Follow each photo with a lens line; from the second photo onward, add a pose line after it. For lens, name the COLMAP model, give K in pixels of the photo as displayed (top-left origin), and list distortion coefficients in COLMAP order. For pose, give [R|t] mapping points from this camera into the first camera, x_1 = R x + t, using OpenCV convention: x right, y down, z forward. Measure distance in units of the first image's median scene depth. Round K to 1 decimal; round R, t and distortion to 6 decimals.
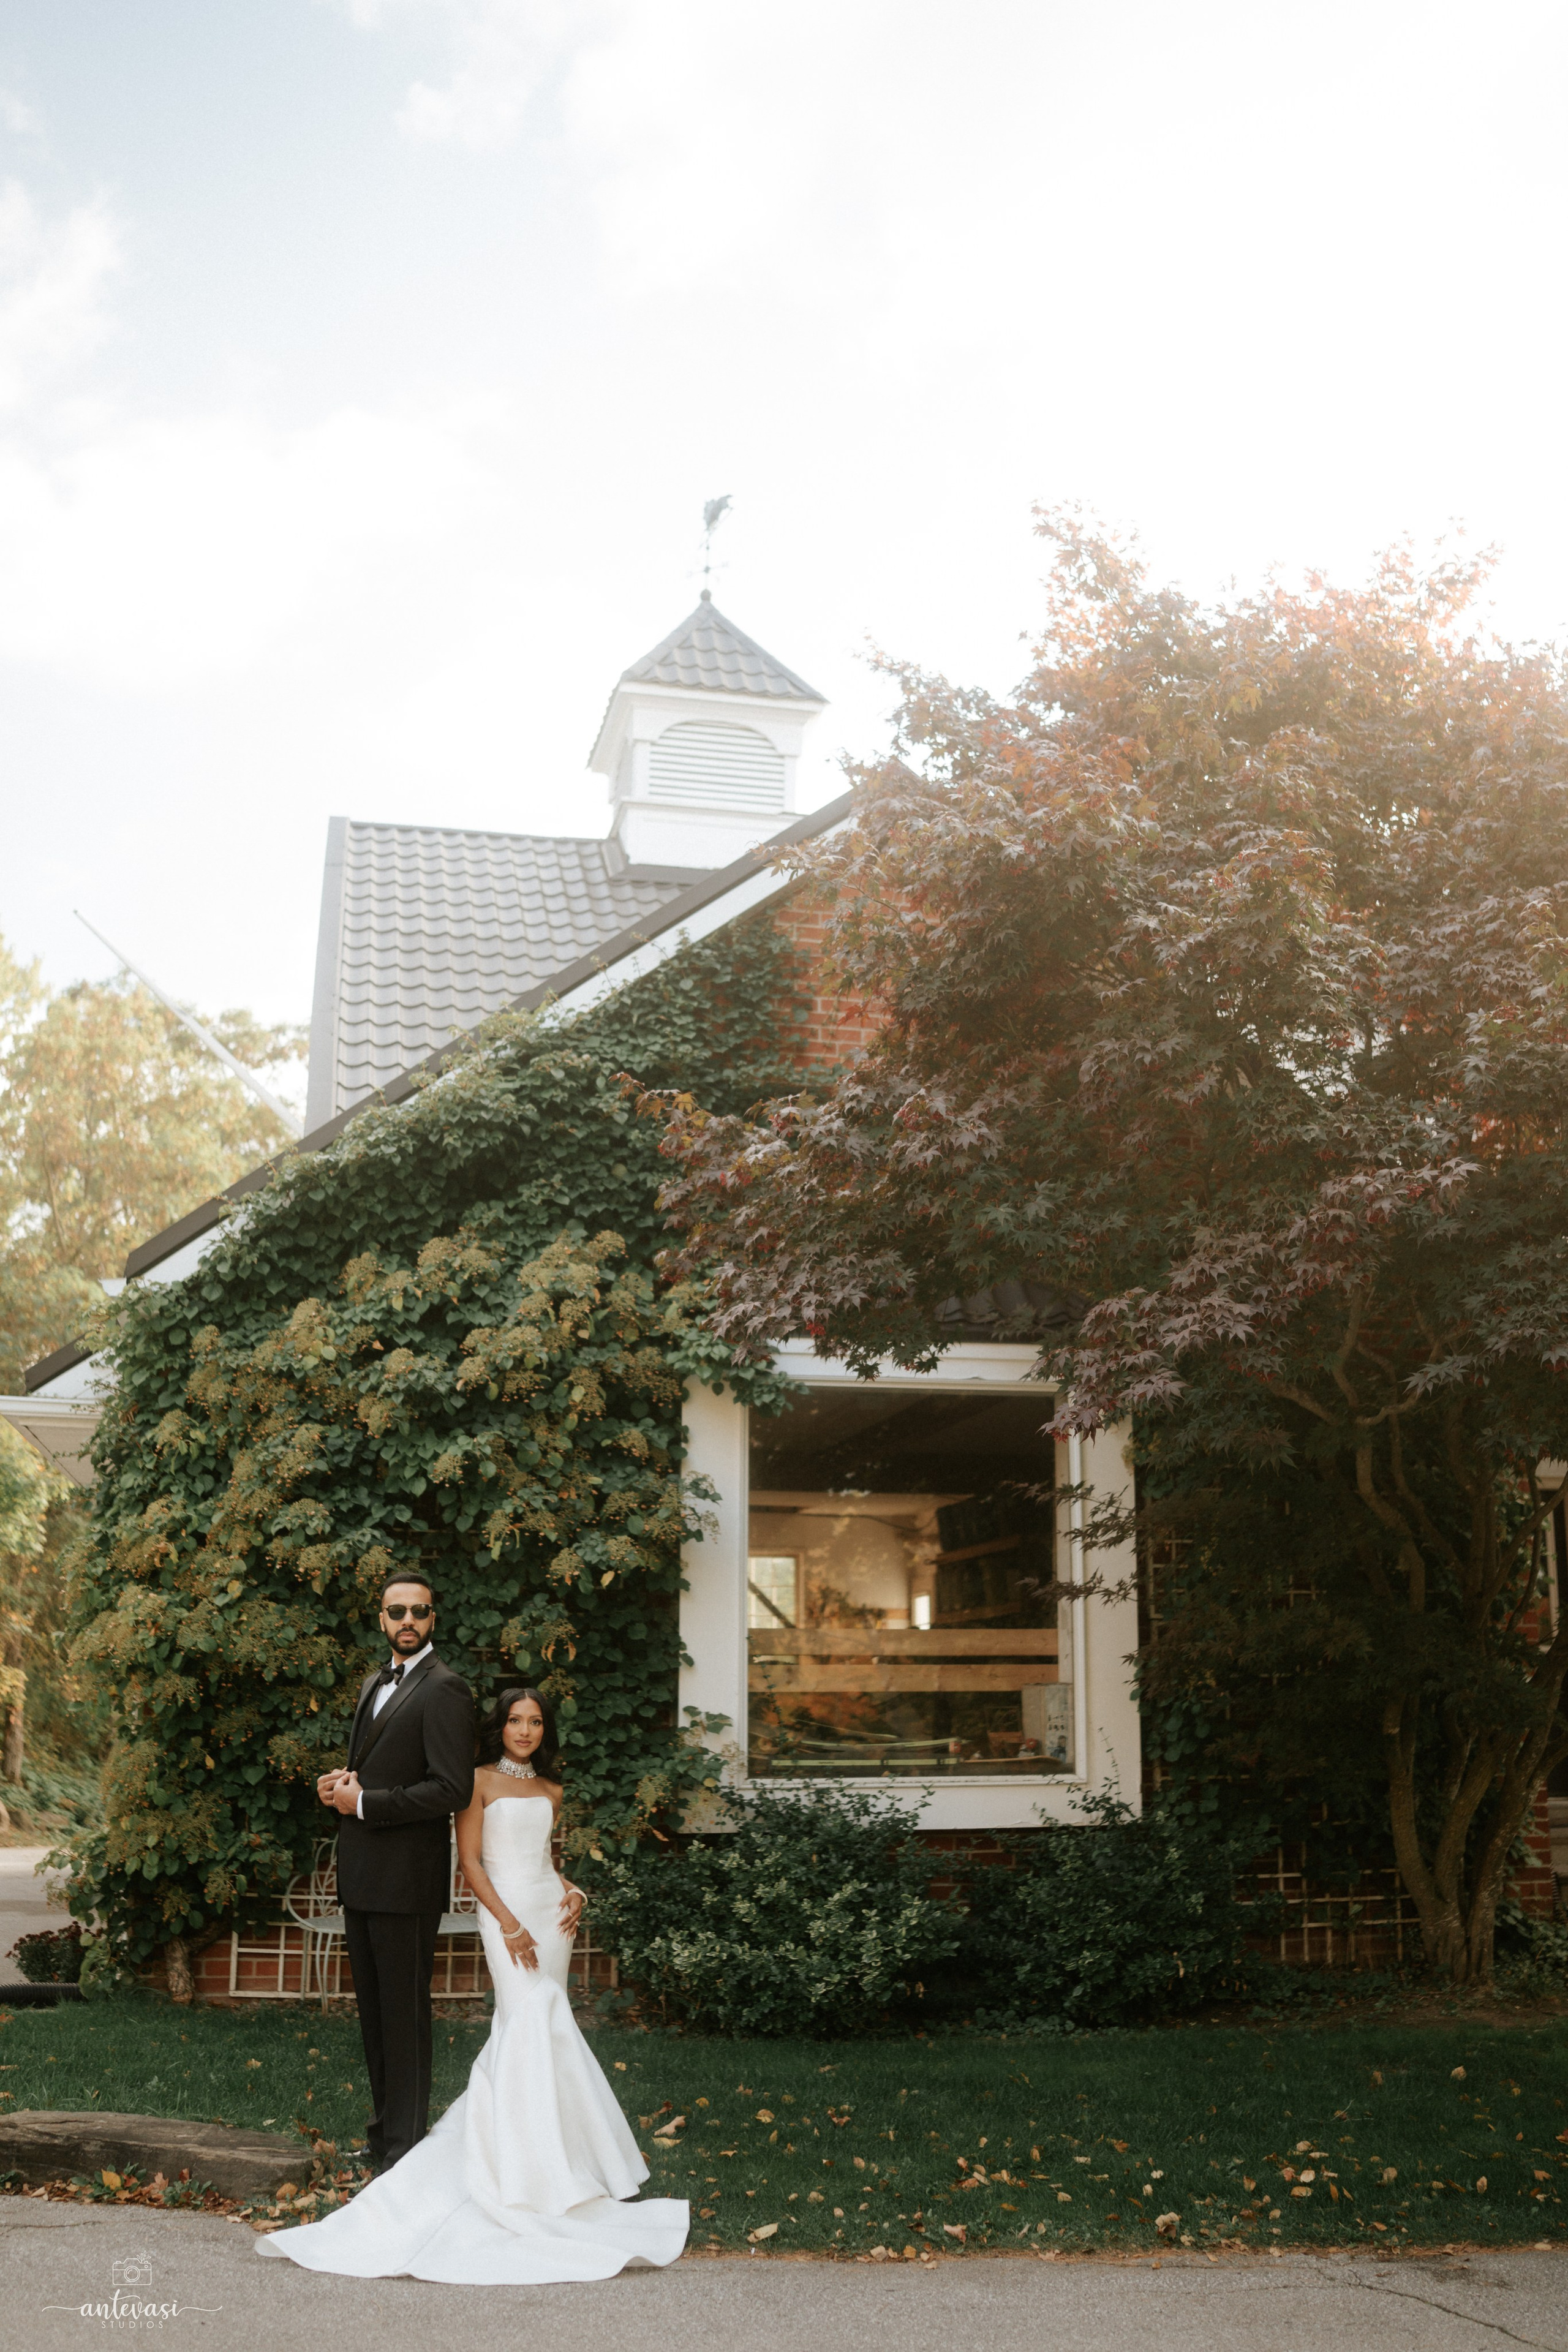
lens RADIAL K [[2240.2, 0, 784.0], [0, 2240.2, 1176.0], [0, 0, 1]] dist [-0.190914, 0.202264]
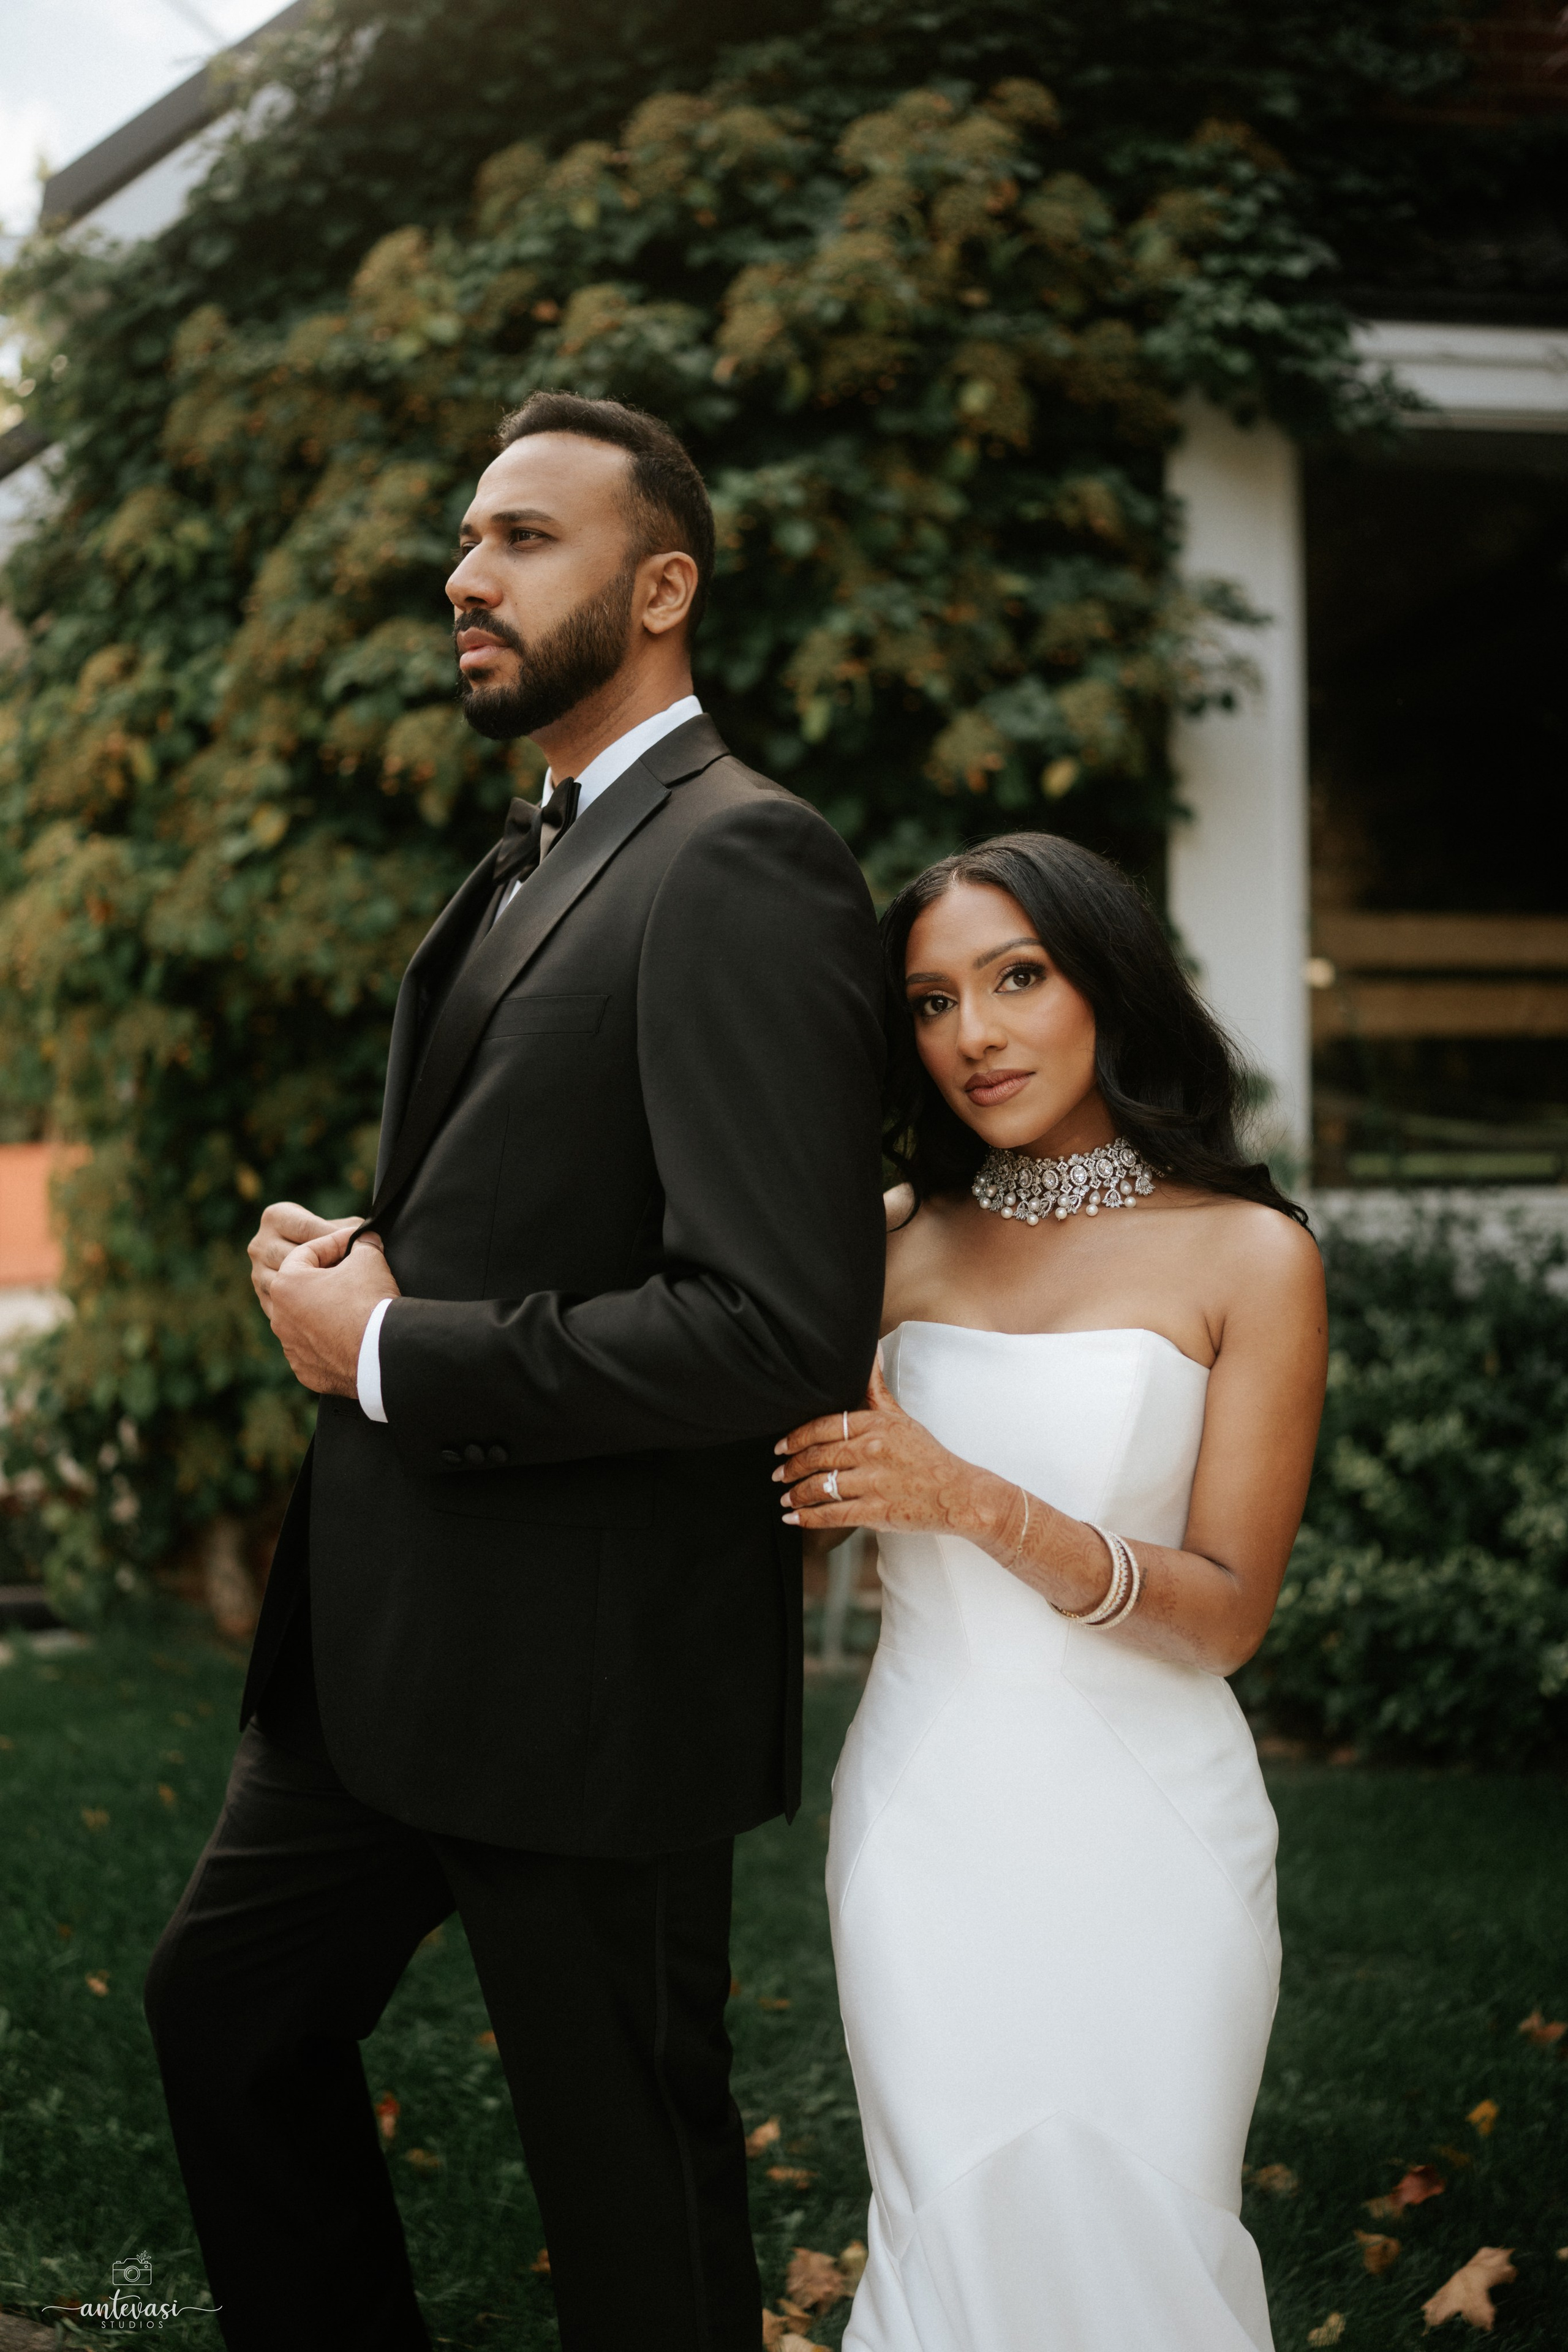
lens RADIAL K [[2261.2, 0, 784.0], [0, 2261.2, 1176.0], [0, 0, 1]] dist [-0.174197, 0.229457]
pose [[0.994064, -0.005508, -0.108656, -0.083218], [0.033805, 0.964920, 0.260359, 0.133979], [0.103411, -0.262487, 0.959378, 0.510579]]
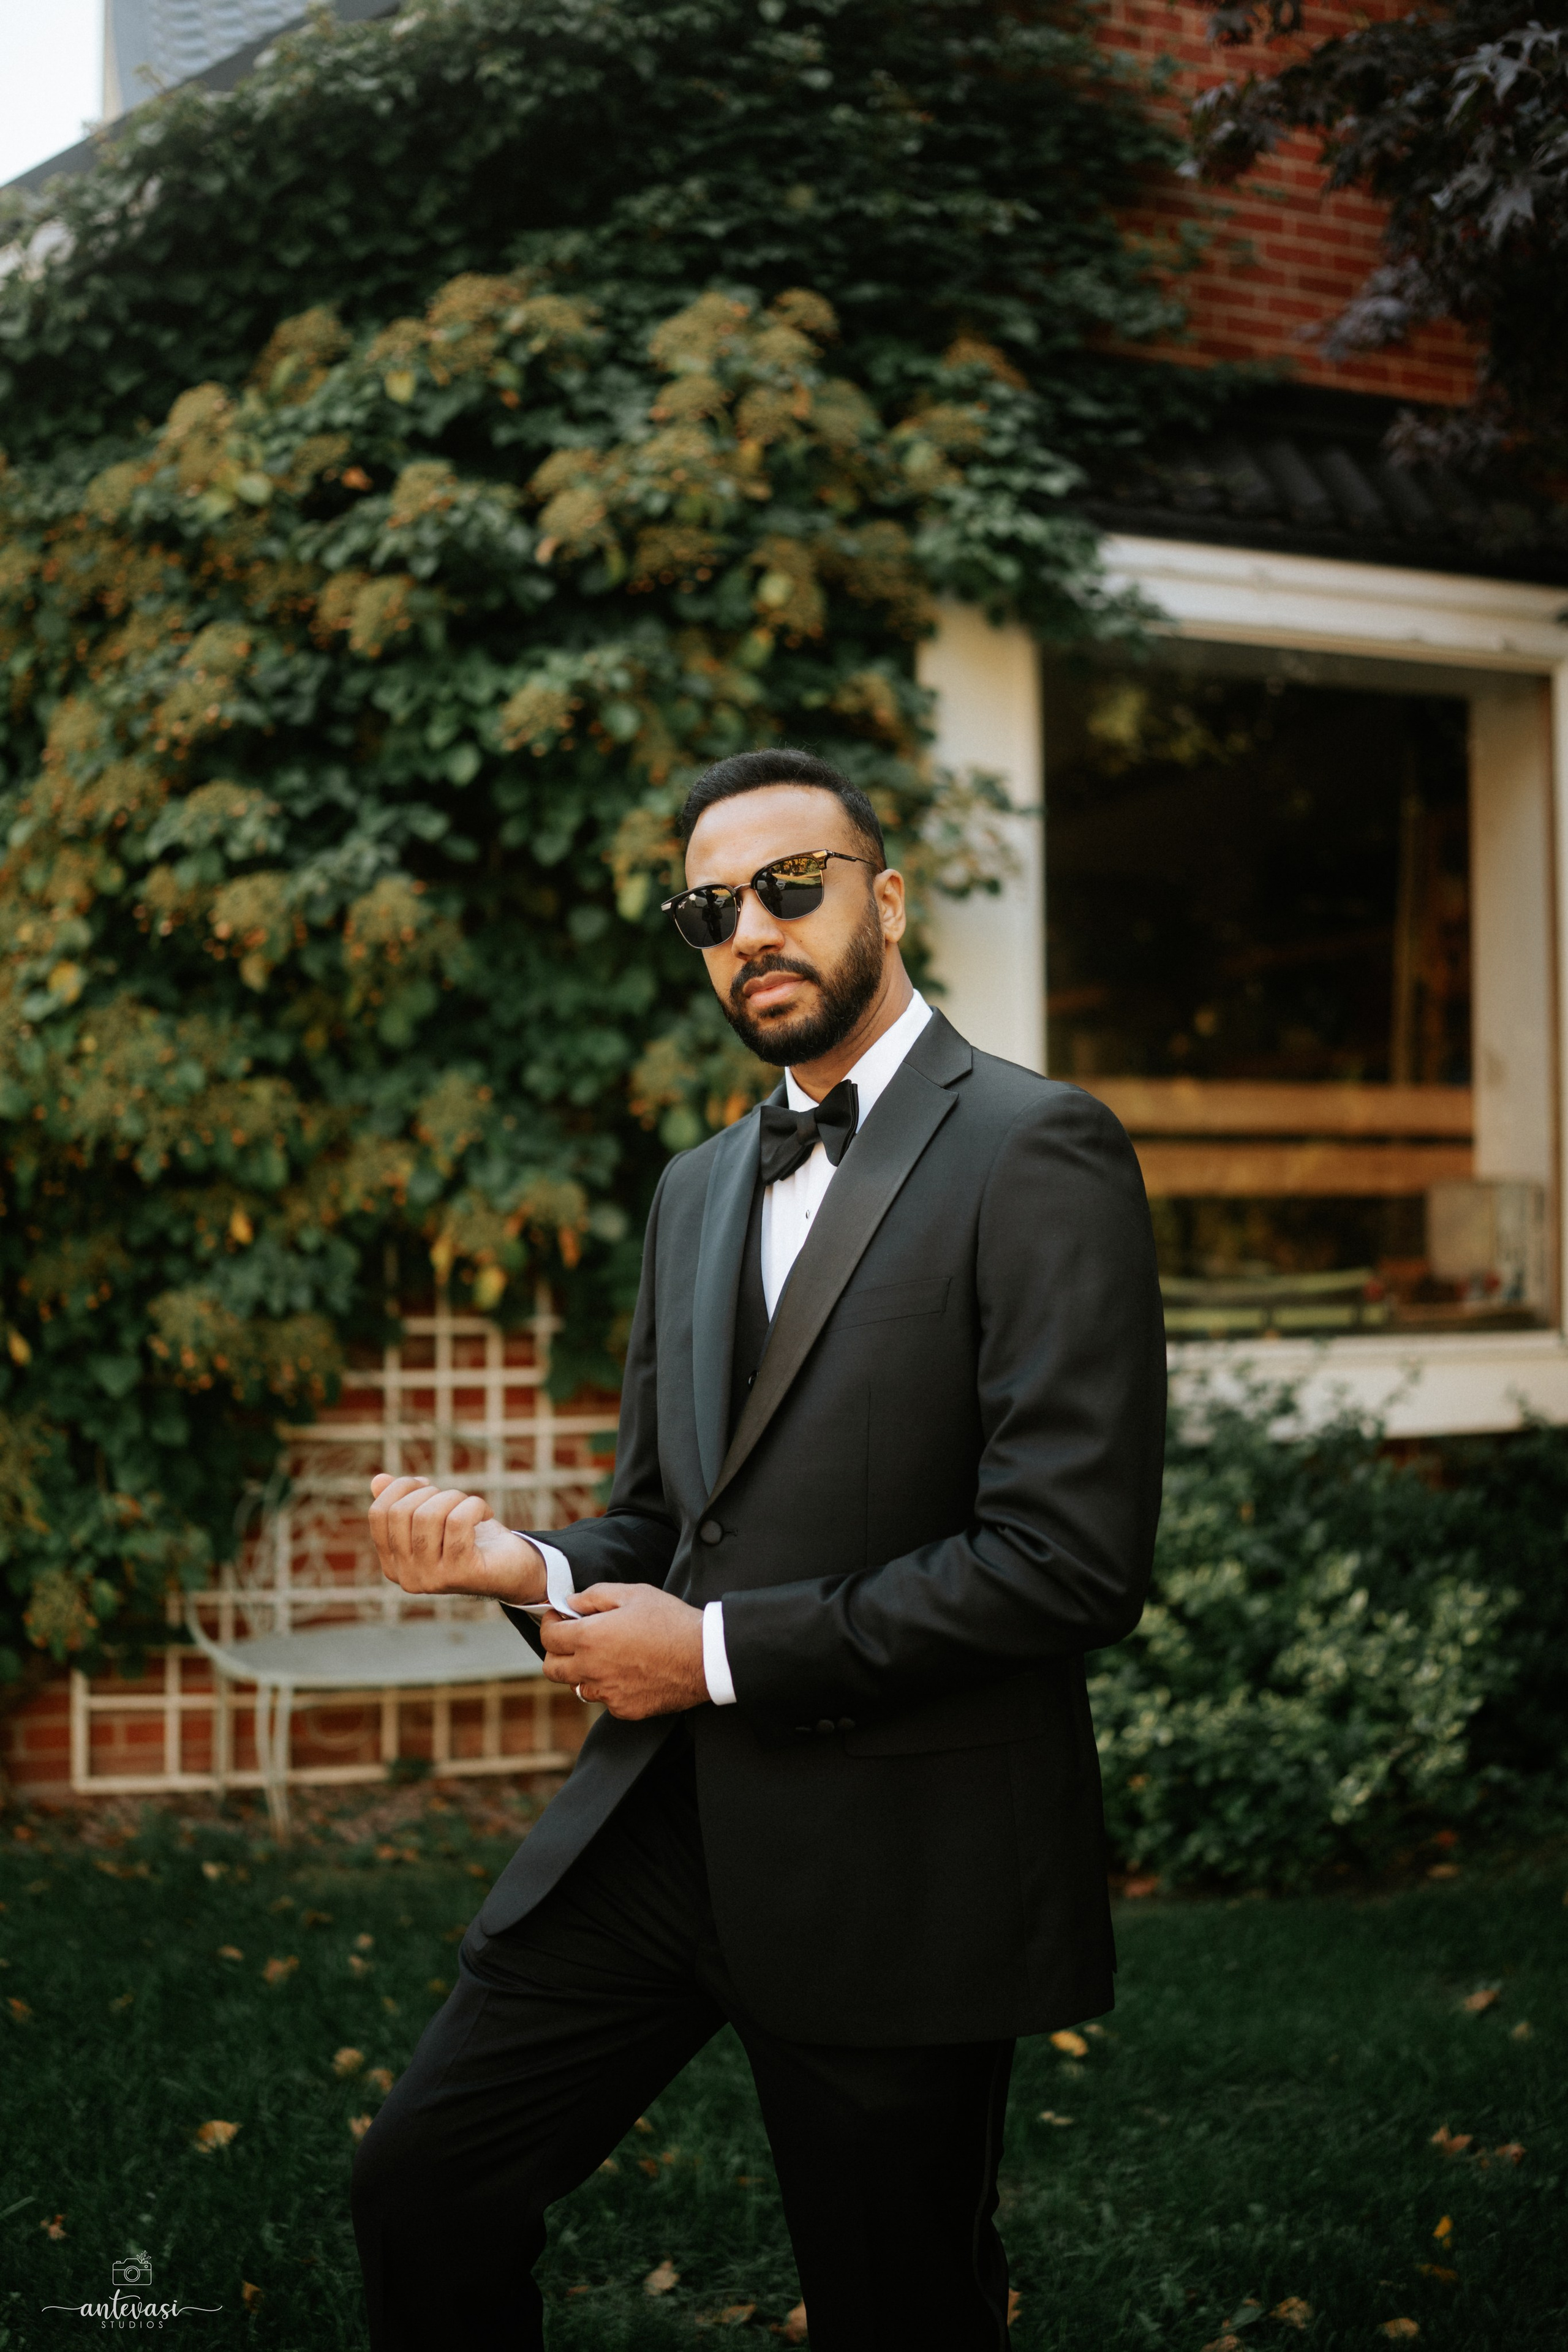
lens RADIAL K [[2247.7, 0, 784.0], [0, 2247.7, 1176.0], [0, 0, 1]] dist [-0.186603, 0.226724]
pose [[0.992889, -0.001772, 0.119027, -0.149430], [-0.023769, 0.976803, 0.212817, 0.120559], [-0.116644, -0.214133, 0.969815, 0.506284]]
